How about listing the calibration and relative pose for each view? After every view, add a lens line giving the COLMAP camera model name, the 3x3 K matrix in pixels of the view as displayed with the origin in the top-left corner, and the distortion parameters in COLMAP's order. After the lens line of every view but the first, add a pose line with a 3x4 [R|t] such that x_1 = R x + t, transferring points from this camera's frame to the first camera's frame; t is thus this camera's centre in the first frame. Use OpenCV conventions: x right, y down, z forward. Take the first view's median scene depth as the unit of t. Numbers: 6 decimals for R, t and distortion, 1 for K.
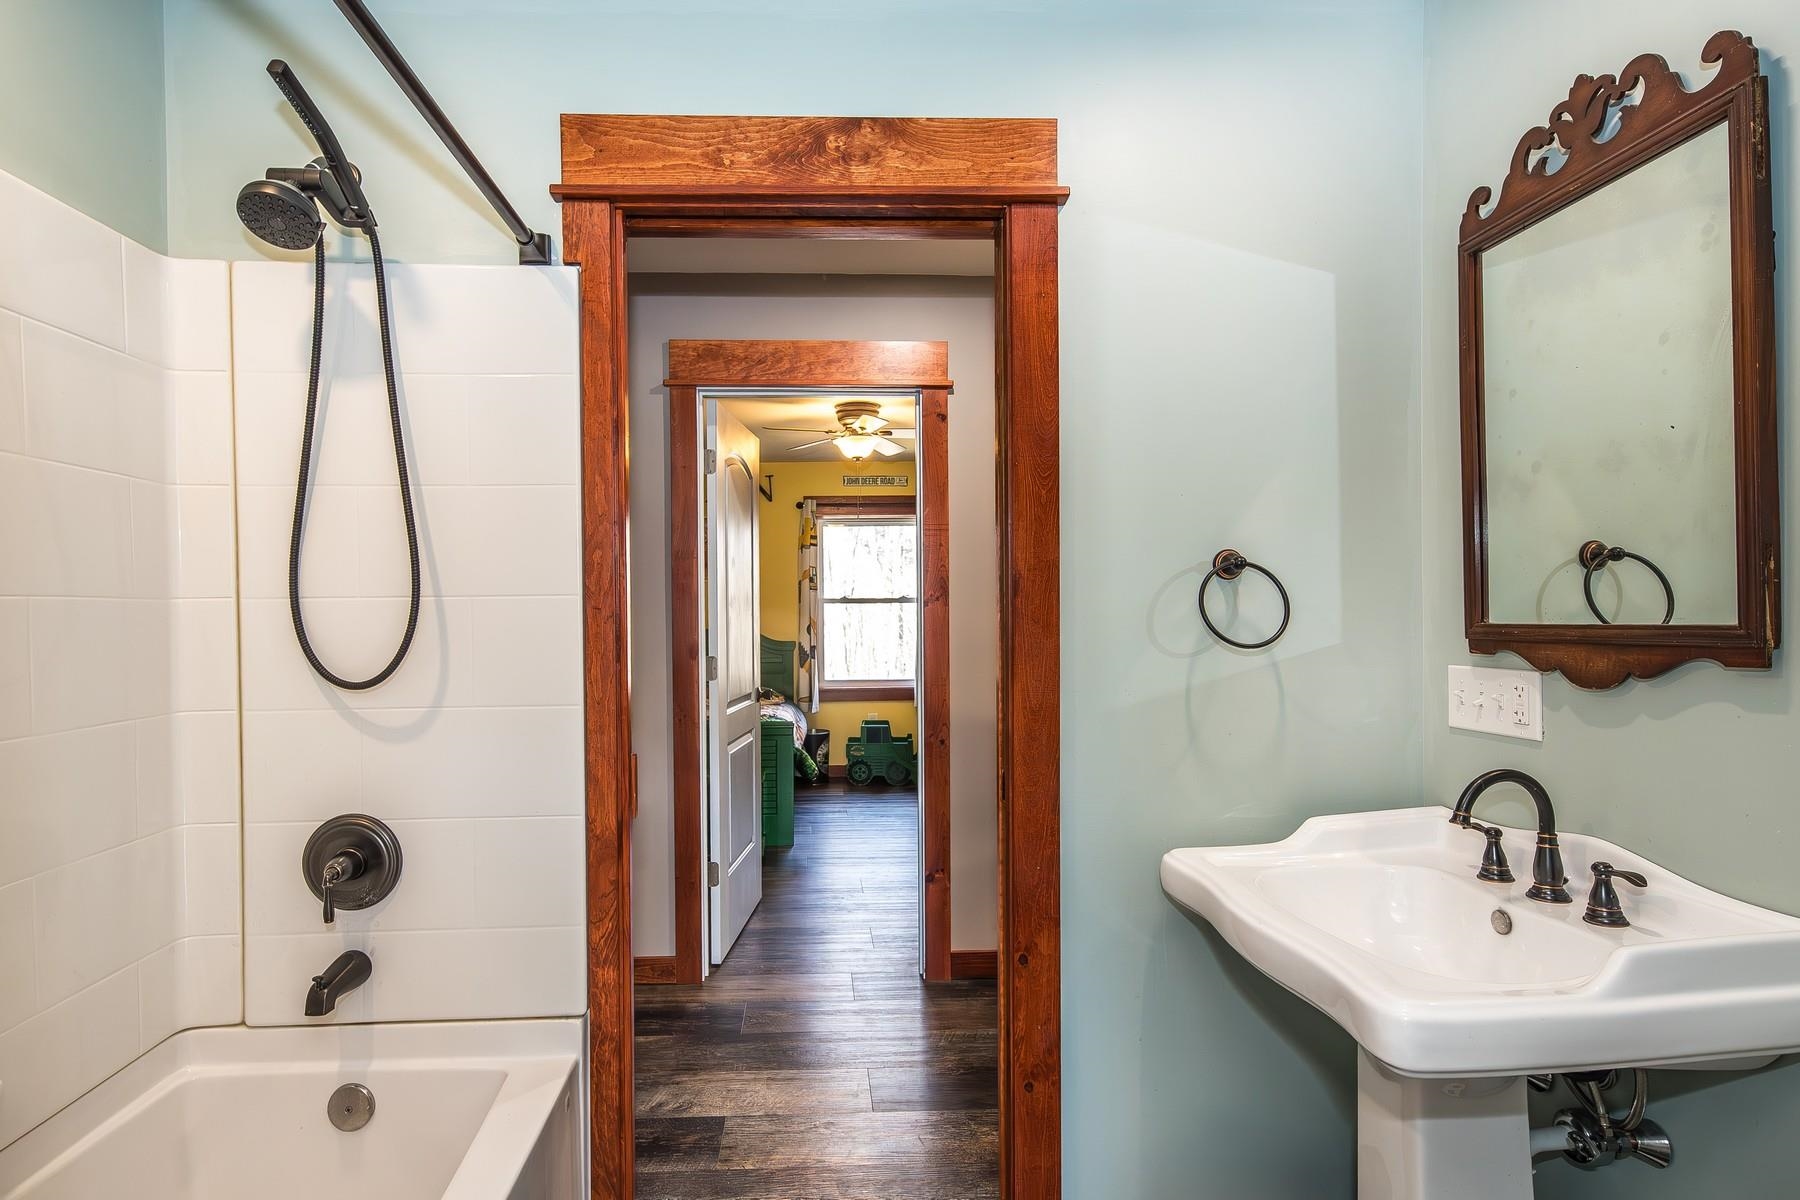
lens RADIAL K [[915.2, 0, 894.4], [0, 915.2, 593.1], [0, 0, 1]] dist [-0.000318, -0.000258]
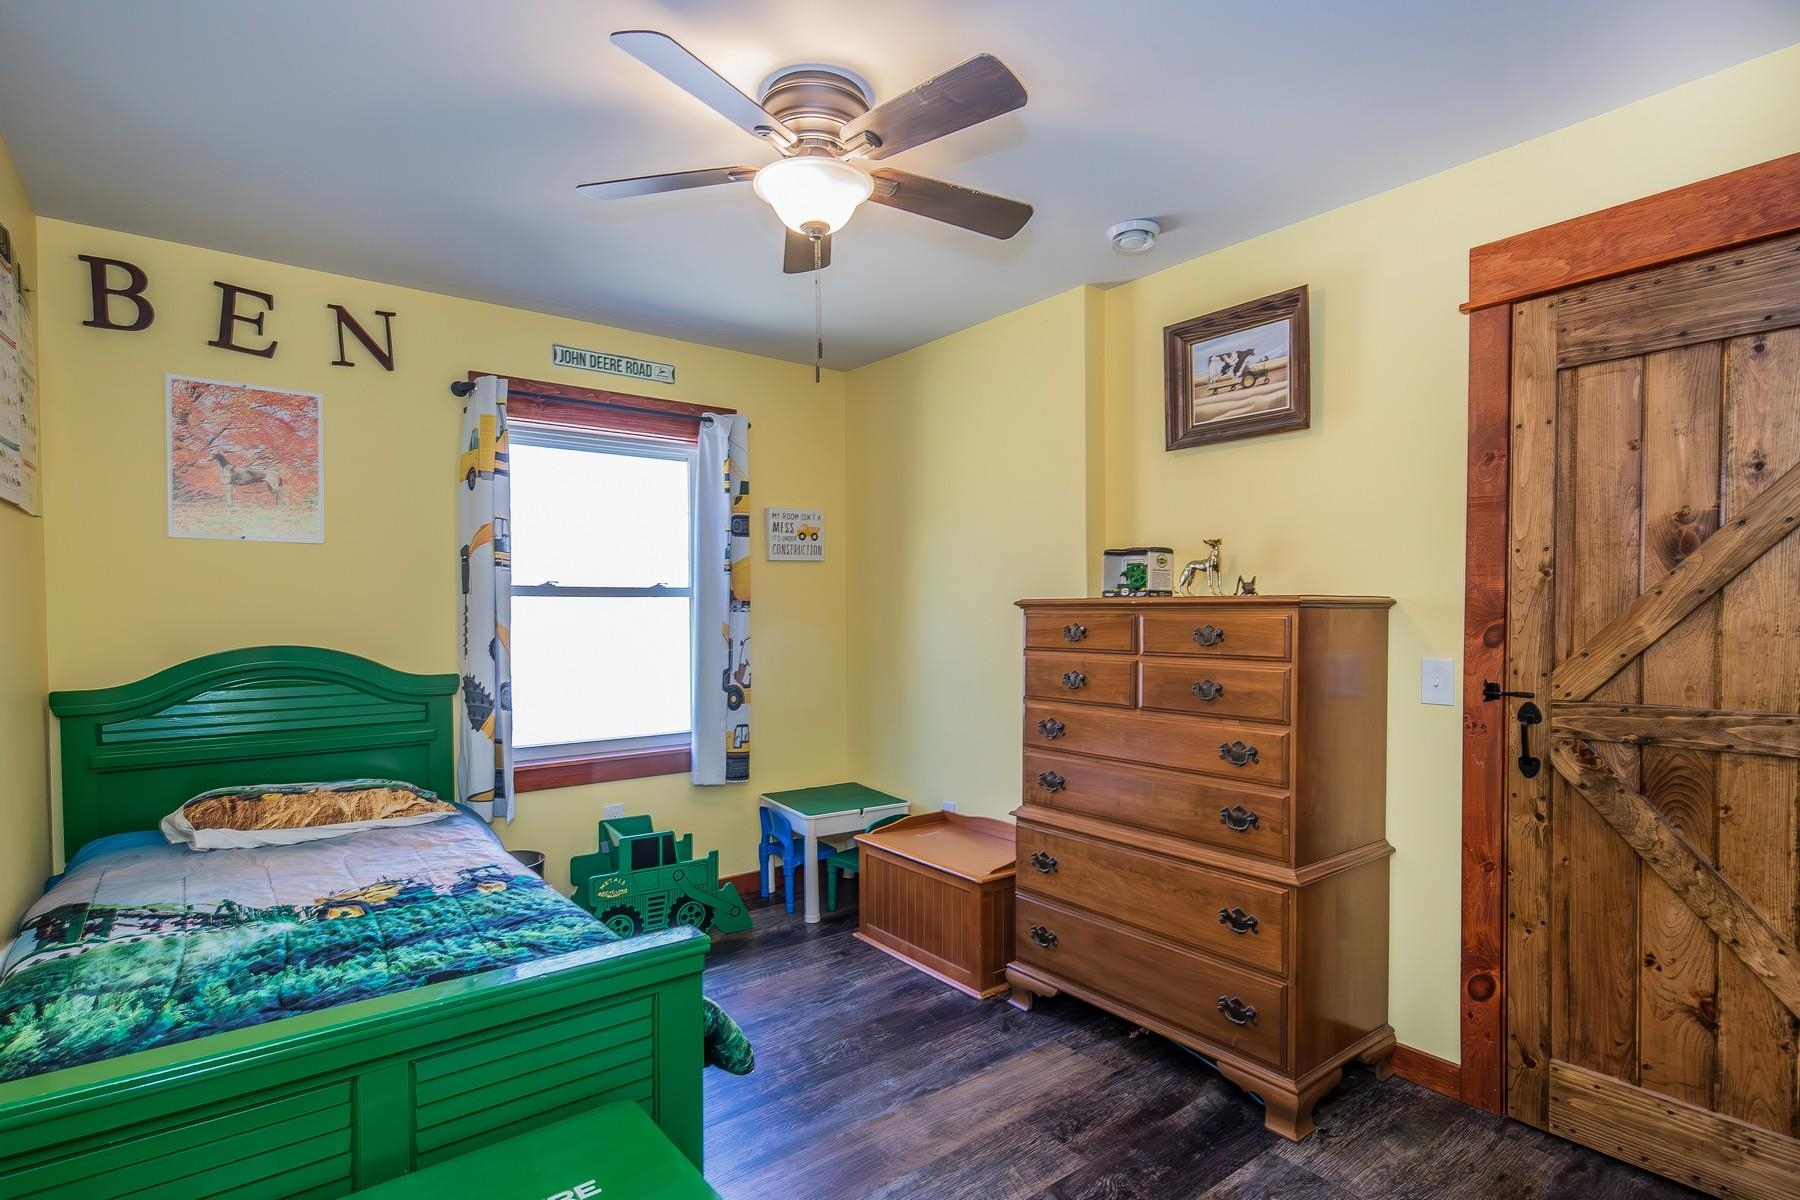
lens RADIAL K [[860.3, 0, 903.2], [0, 860.3, 624.1], [0, 0, 1]] dist [0.001538, 0.000165]
pose [[0.831256, -0.001323, 0.555888, -0.162208], [-0.016246, 0.999512, 0.026673, 0.011221], [-0.555652, -0.031203, 0.830829, 0.497742]]
